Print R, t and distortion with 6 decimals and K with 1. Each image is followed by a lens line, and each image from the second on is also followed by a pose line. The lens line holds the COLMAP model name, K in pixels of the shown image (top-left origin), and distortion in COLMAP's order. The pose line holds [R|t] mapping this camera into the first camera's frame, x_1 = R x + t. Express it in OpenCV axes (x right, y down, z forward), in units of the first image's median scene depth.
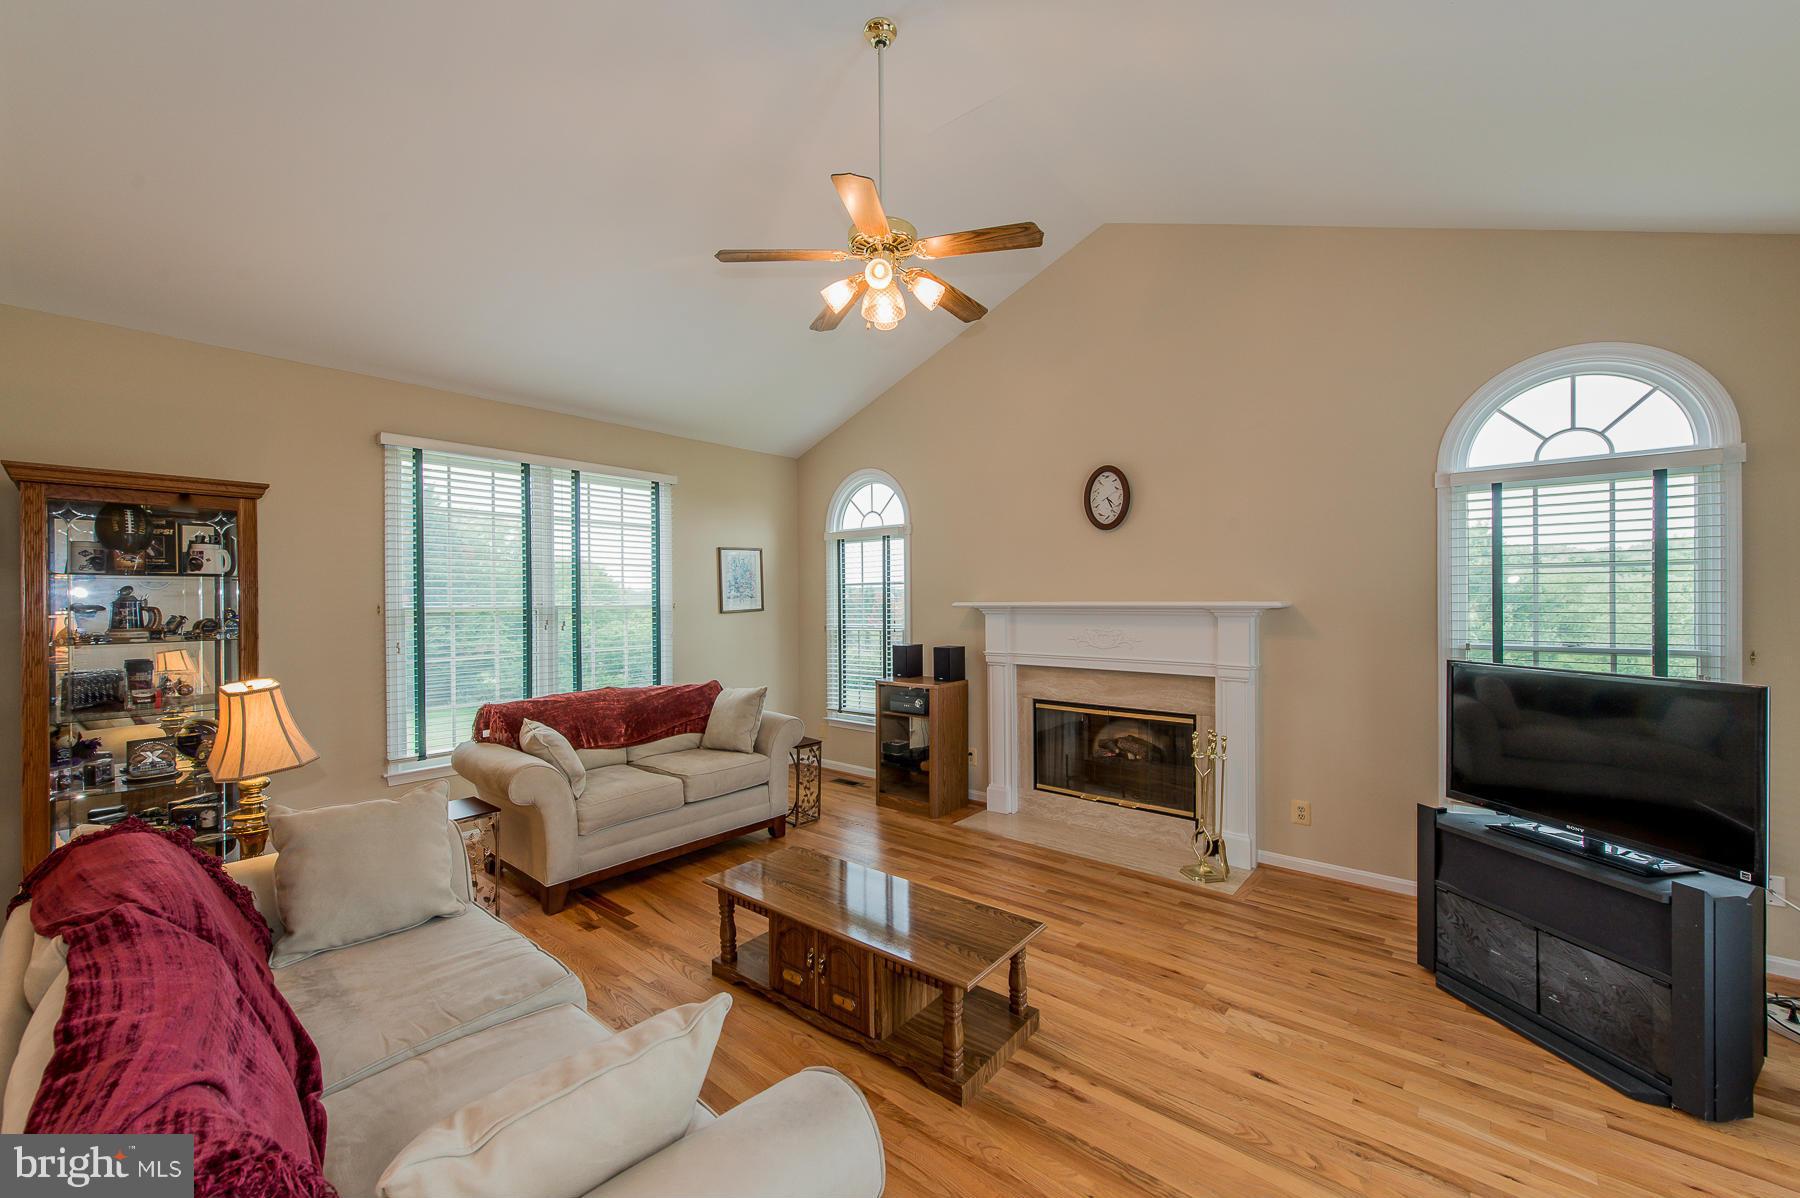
lens RADIAL K [[695.7, 0, 905.9], [0, 695.7, 602.7], [0, 0, 1]] dist [0.002088, -0.000252]
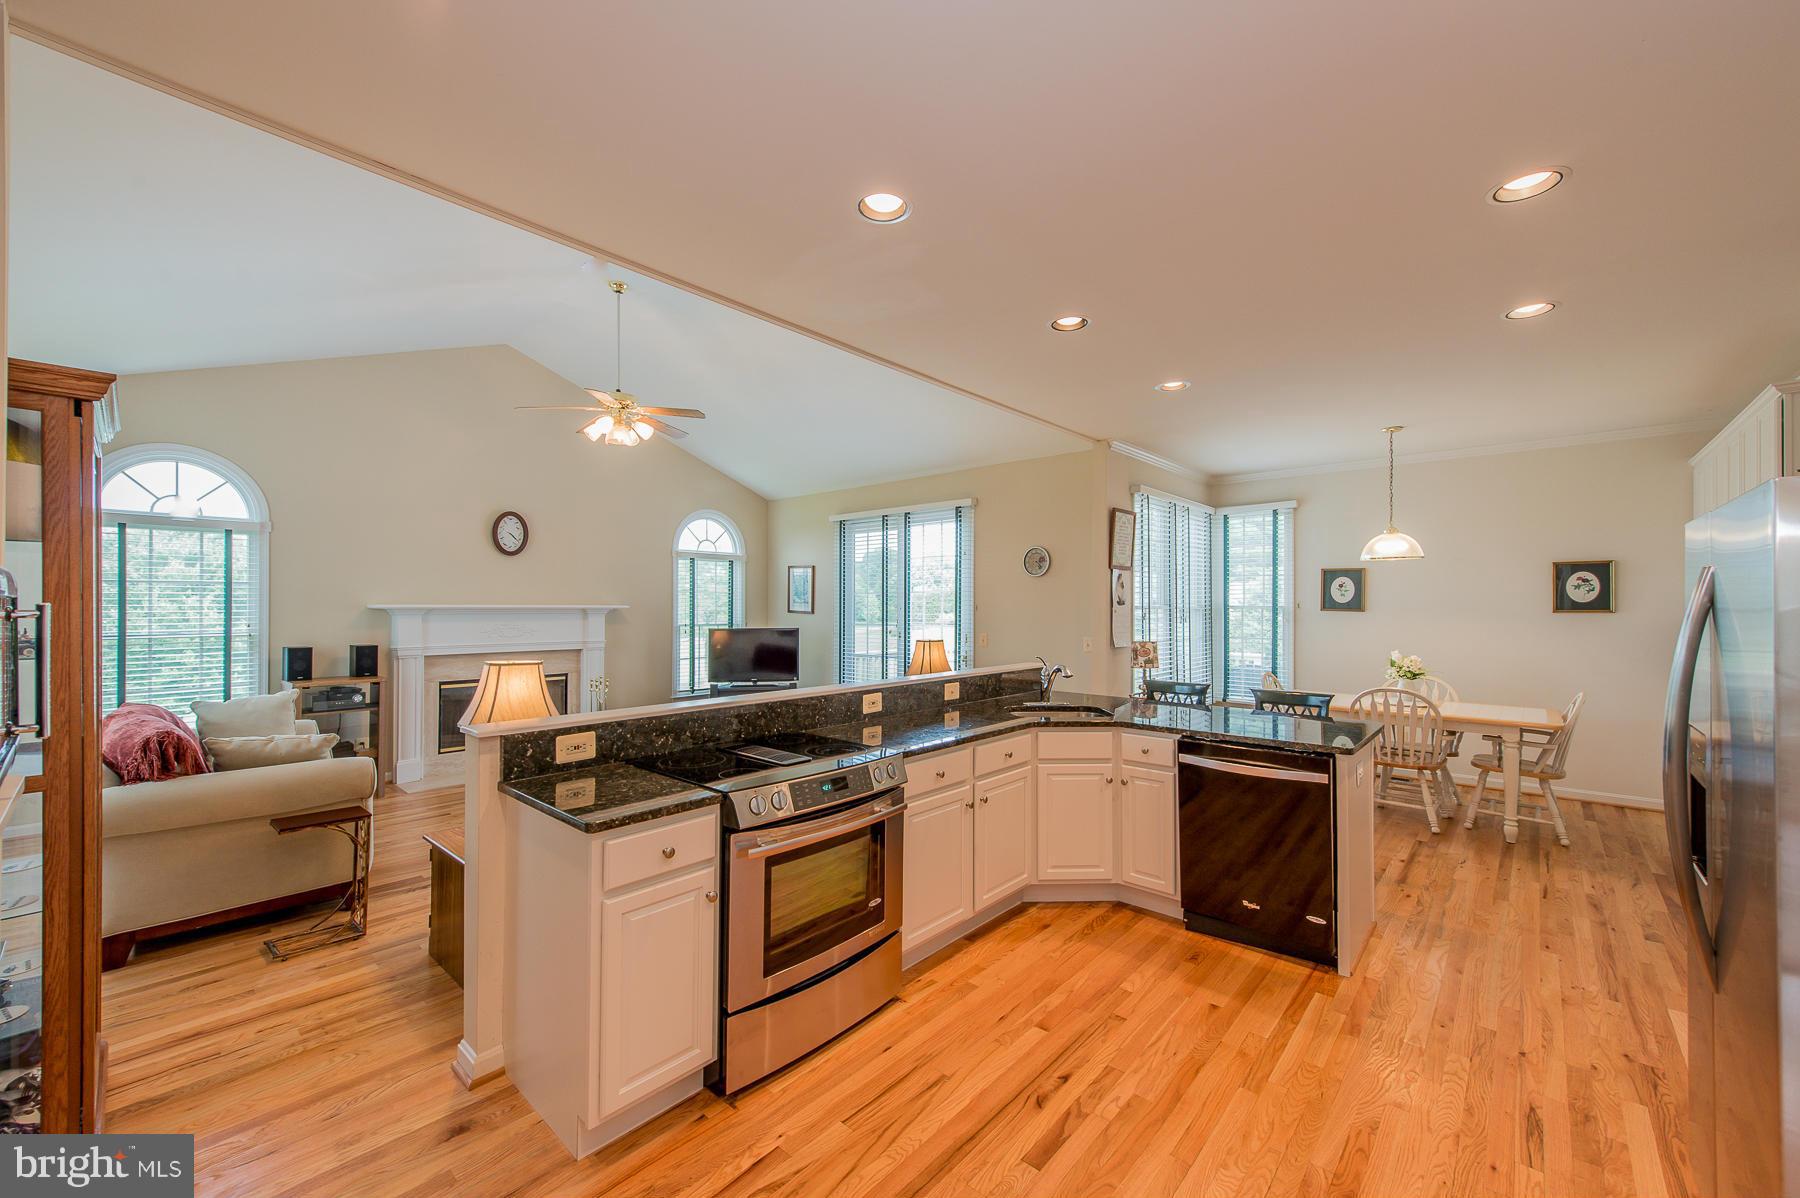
lens RADIAL K [[695.7, 0, 905.9], [0, 695.7, 602.7], [0, 0, 1]] dist [0.002088, -0.000252]
pose [[0.025714, 0.012595, 0.999590, -1.448510], [0.001514, 0.999919, -0.012638, 0.016823], [-0.999668, 0.001838, 0.025693, 0.173197]]
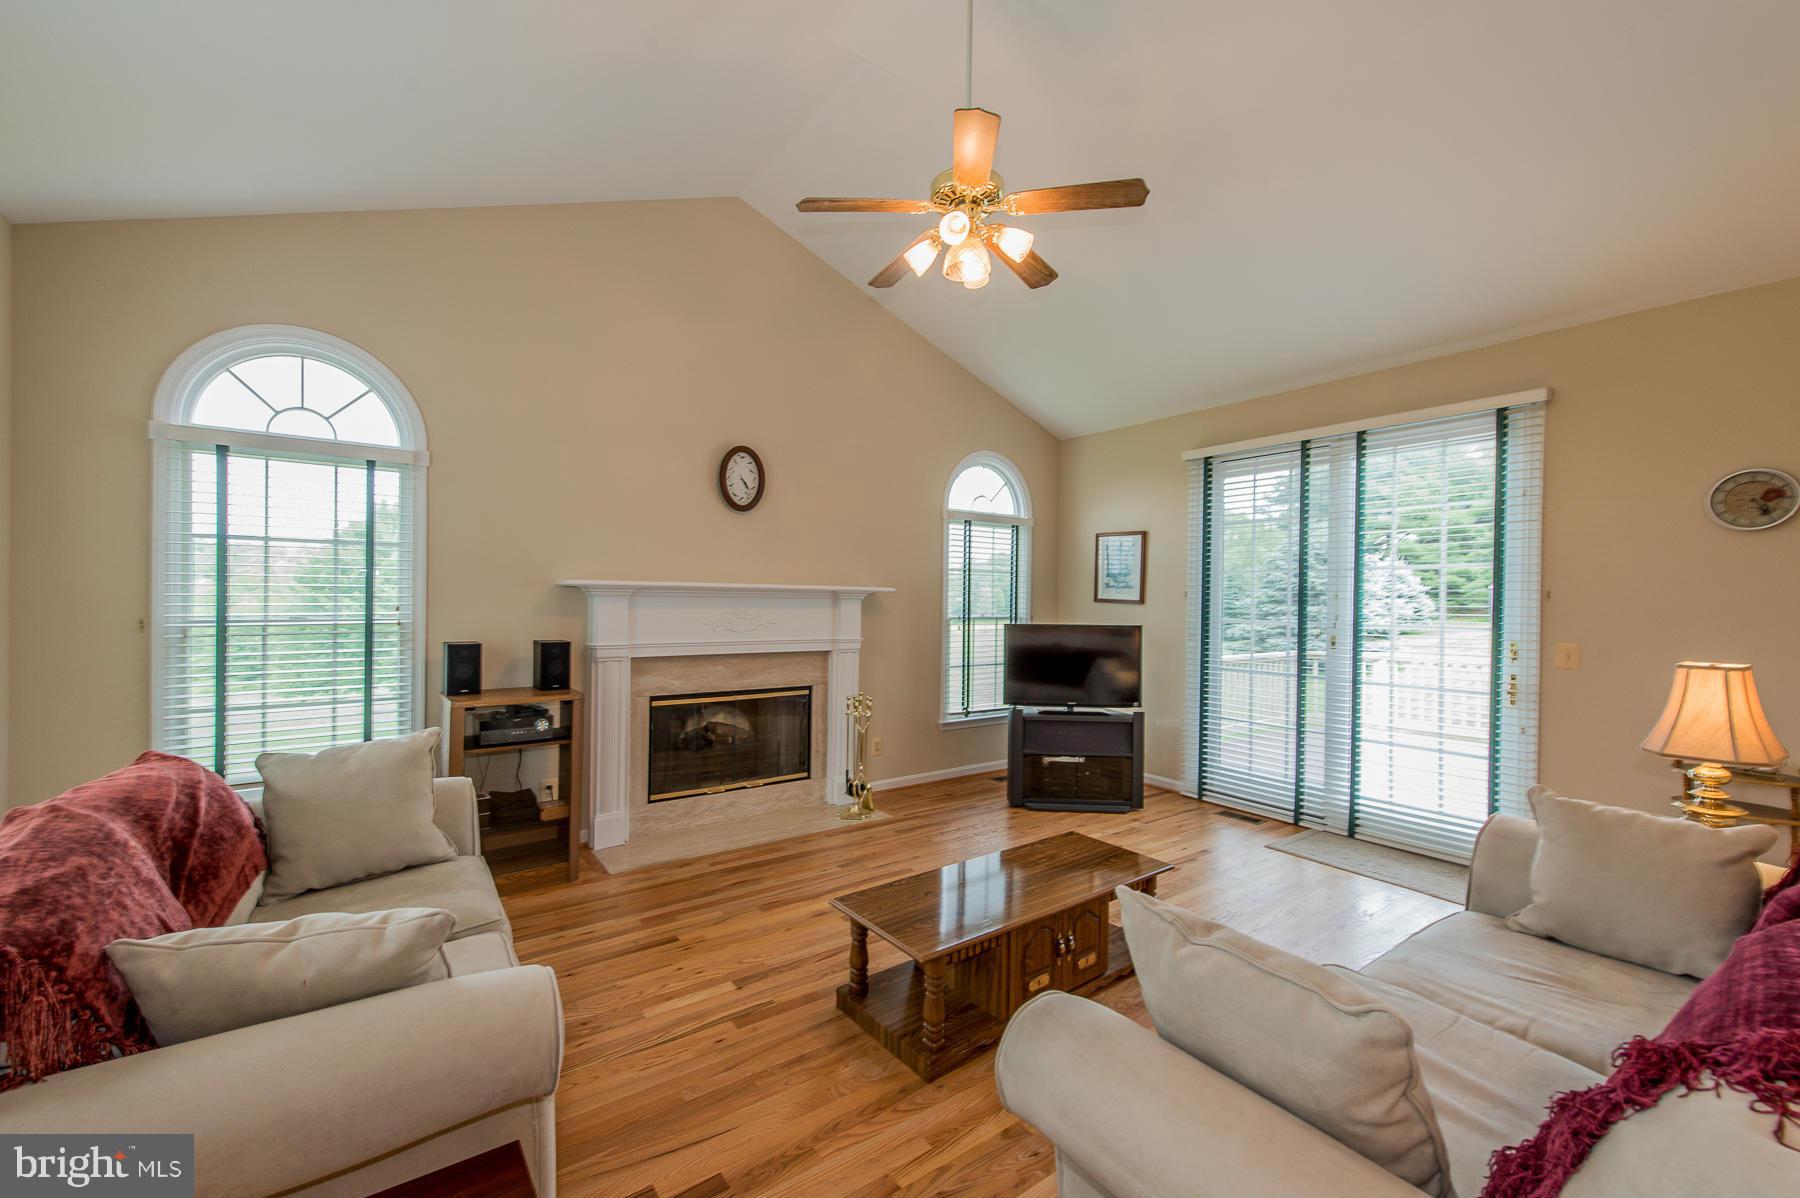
lens RADIAL K [[711.8, 0, 890.8], [0, 711.8, 603.3], [0, 0, 1]] dist [0.005779, -0.000116]
pose [[0.248625, 0.003655, 0.968593, -0.803424], [-0.010847, 0.999941, -0.000989, 0.030637], [-0.968539, -0.010261, 0.248650, 0.689508]]
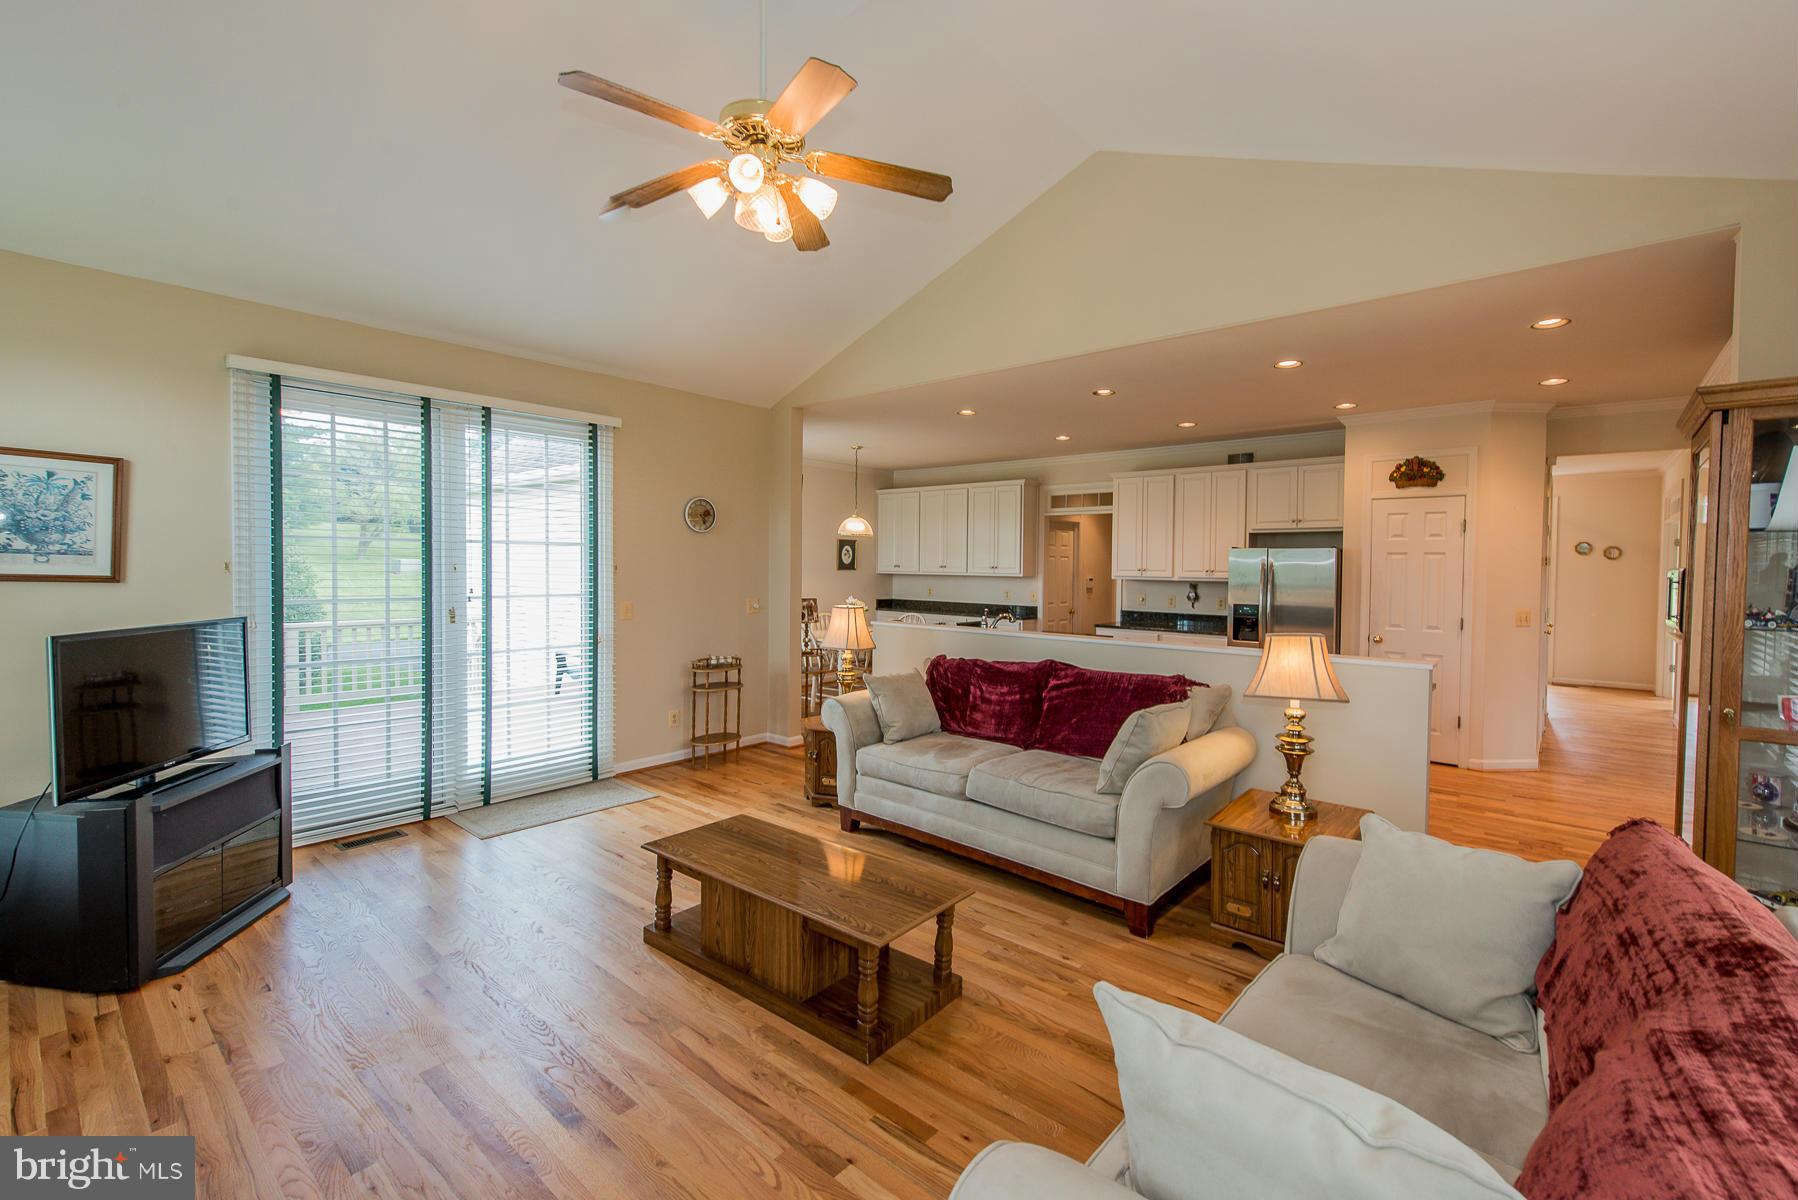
lens RADIAL K [[783.6, 0, 908.8], [0, 783.6, 585.0], [0, 0, 1]] dist [0.000160, -0.000108]
pose [[-0.999997, -0.002593, -0.000060, -0.159266], [-0.002593, 0.999609, 0.027838, -0.003828], [-0.000012, 0.027838, -0.999612, 1.587452]]
